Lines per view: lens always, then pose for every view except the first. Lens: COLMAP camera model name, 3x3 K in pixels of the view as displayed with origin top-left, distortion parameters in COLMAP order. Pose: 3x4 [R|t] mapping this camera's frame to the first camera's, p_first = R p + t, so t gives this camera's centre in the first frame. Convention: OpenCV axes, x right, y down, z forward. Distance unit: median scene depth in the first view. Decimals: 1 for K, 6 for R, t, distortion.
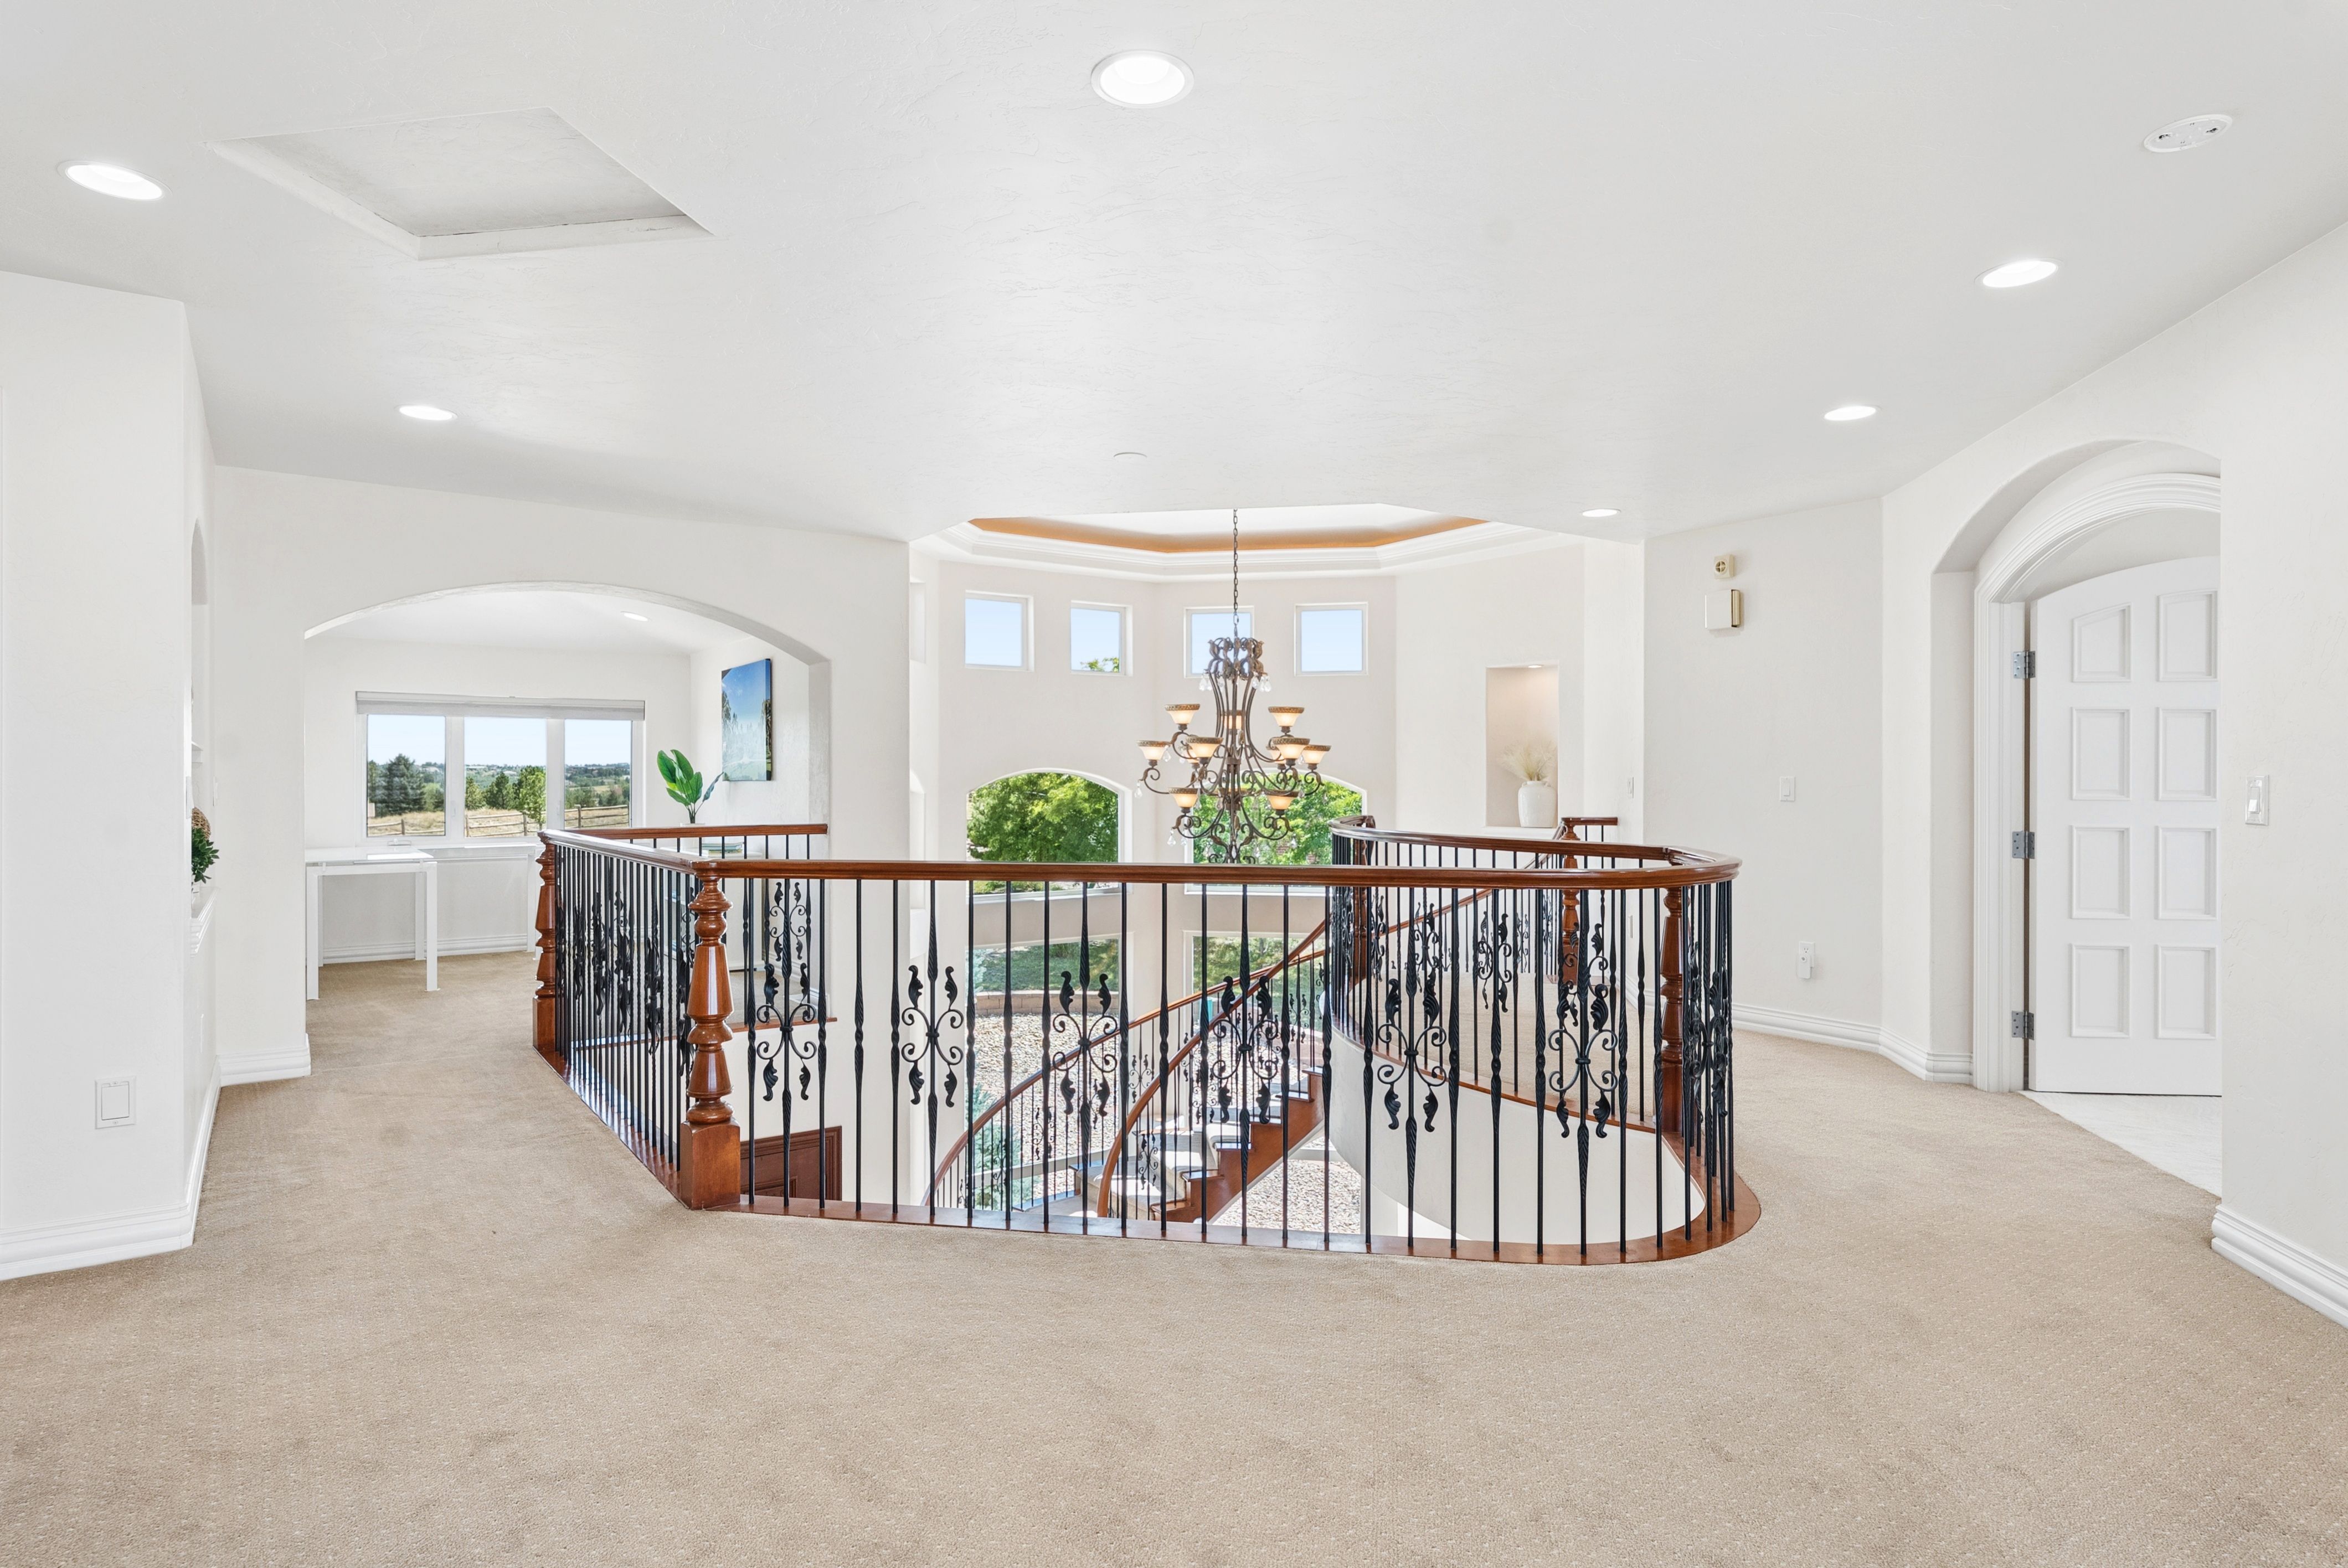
lens RADIAL K [[1289.1, 0, 1174.0], [0, 1289.1, 784.0], [0, 0, 1]] dist [0.000379, -0.000025]
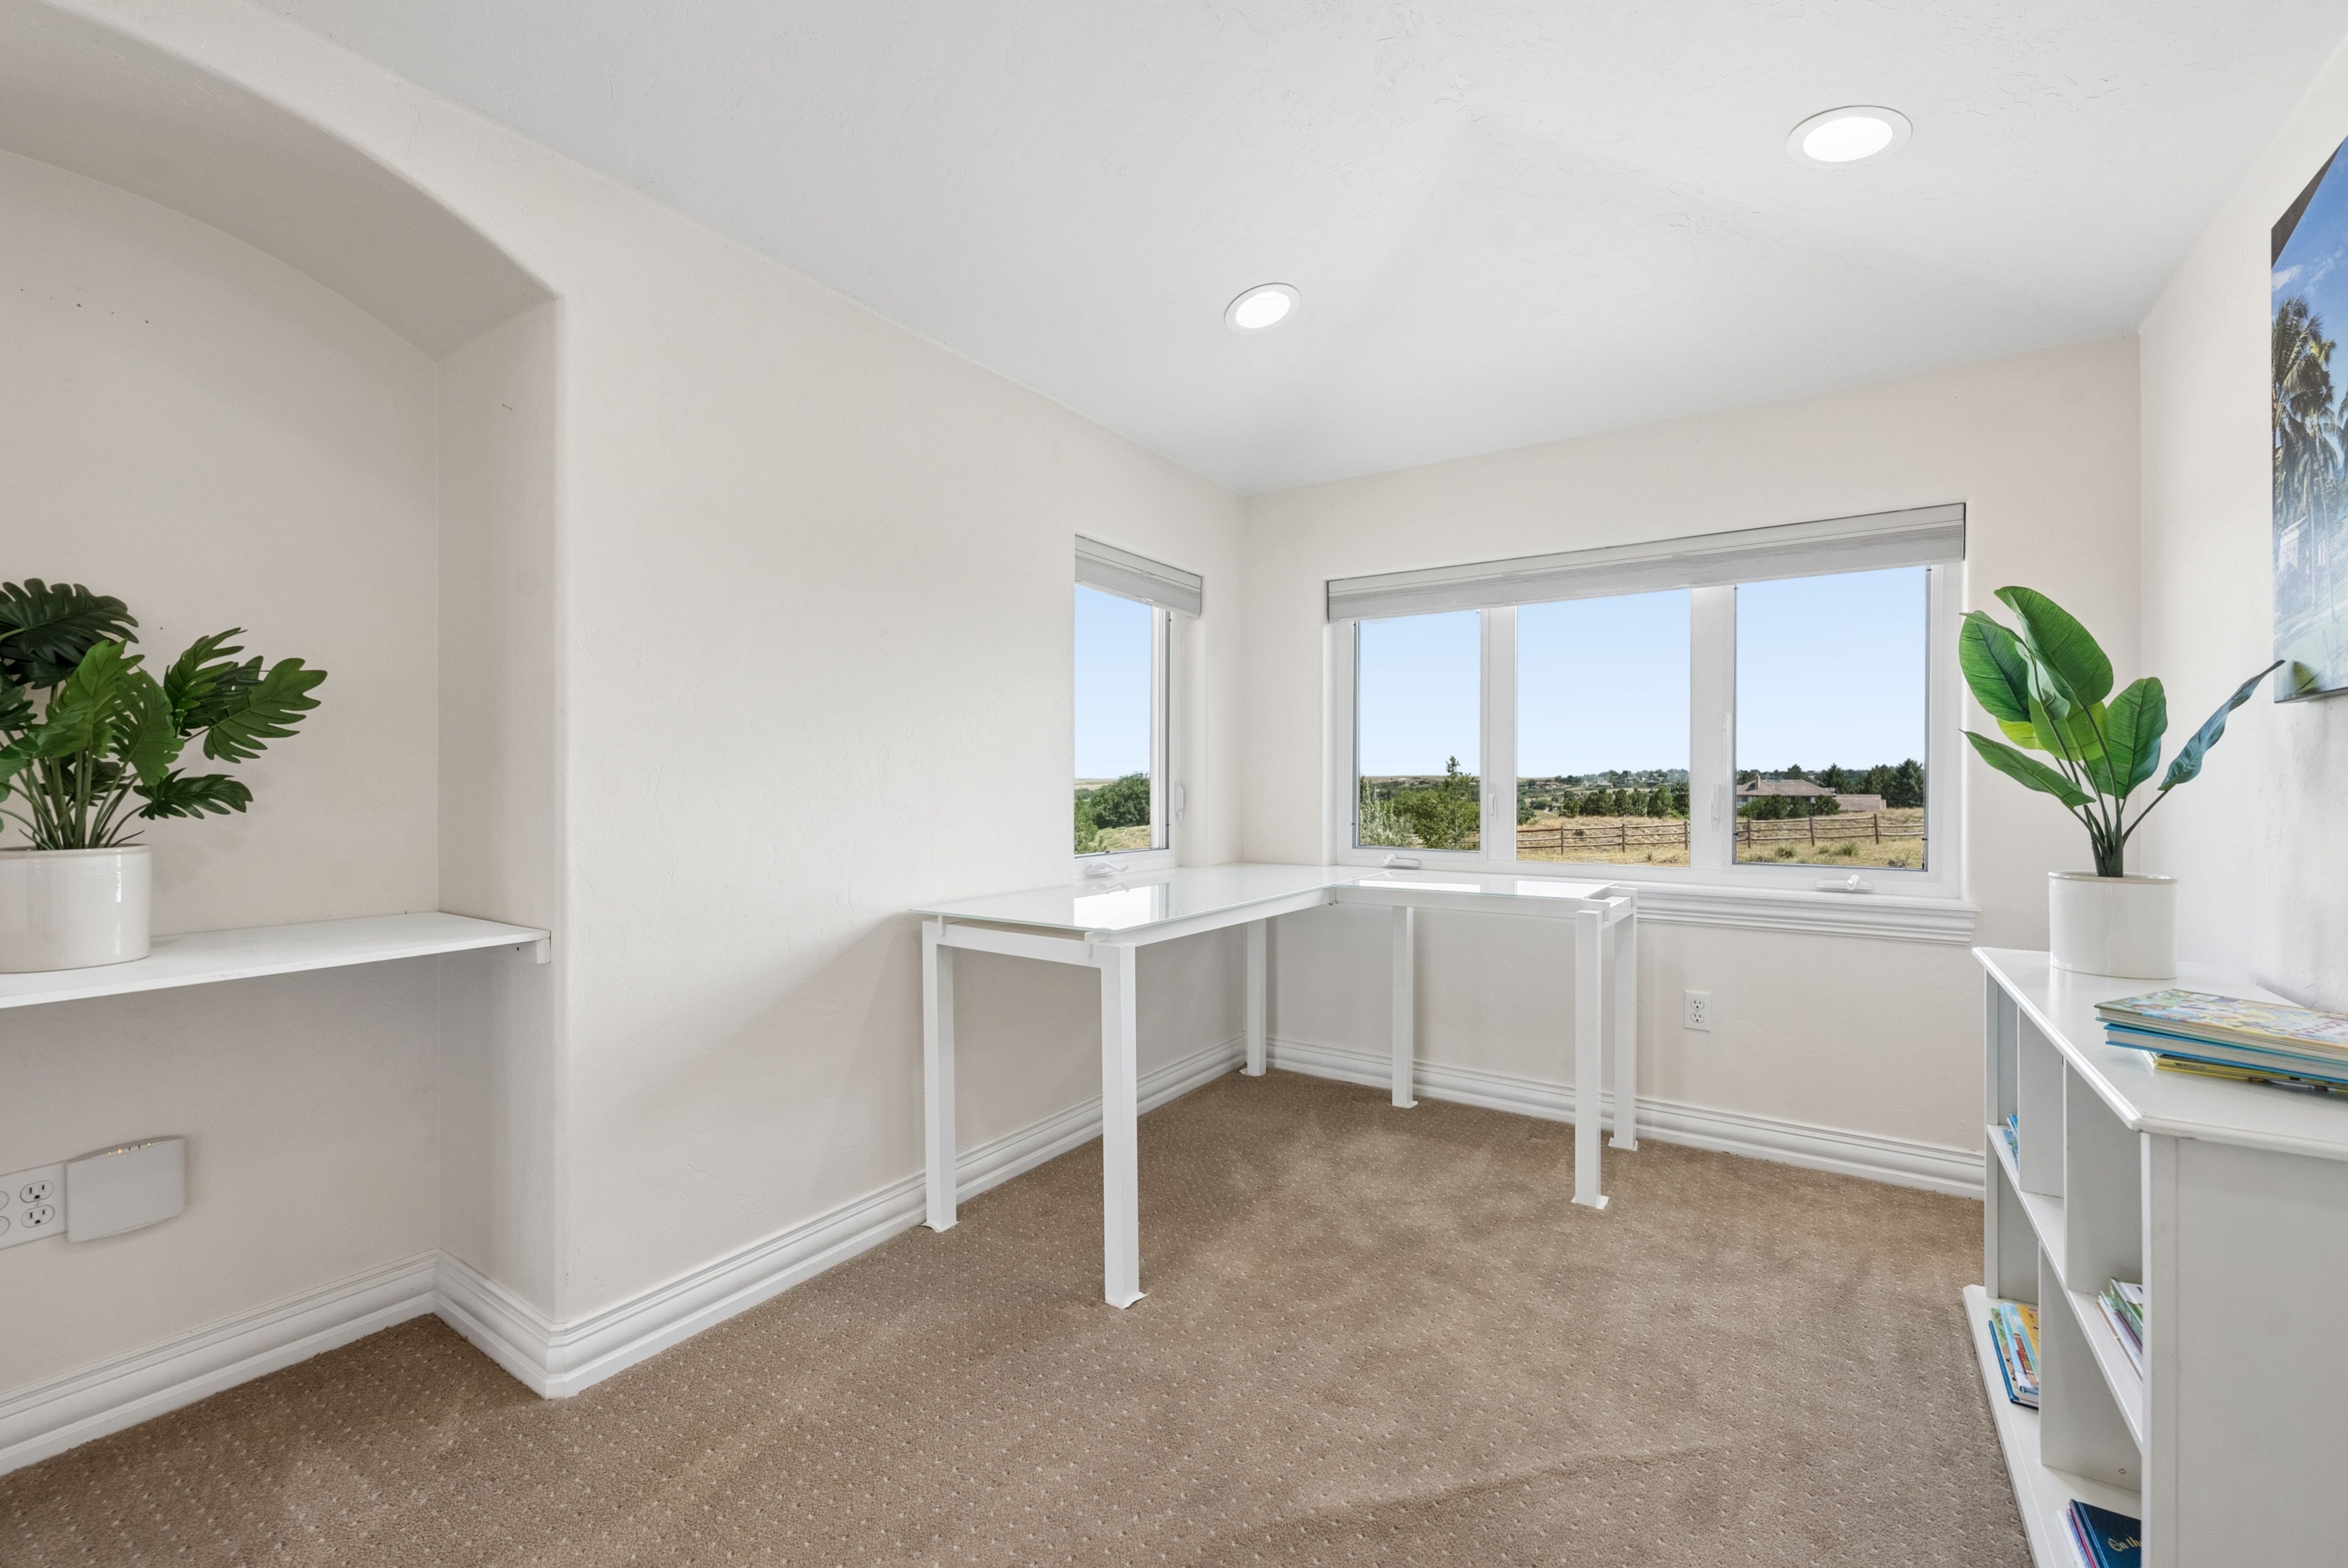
lens RADIAL K [[980.8, 0, 1174.0], [0, 980.8, 784.0], [0, 0, 1]] dist [-0.000912, -0.000234]
pose [[0.357803, -0.000515, -0.933797, -0.259454], [-0.002369, 0.999996, -0.001459, 0.013186], [0.933794, 0.002734, 0.357801, 0.758841]]
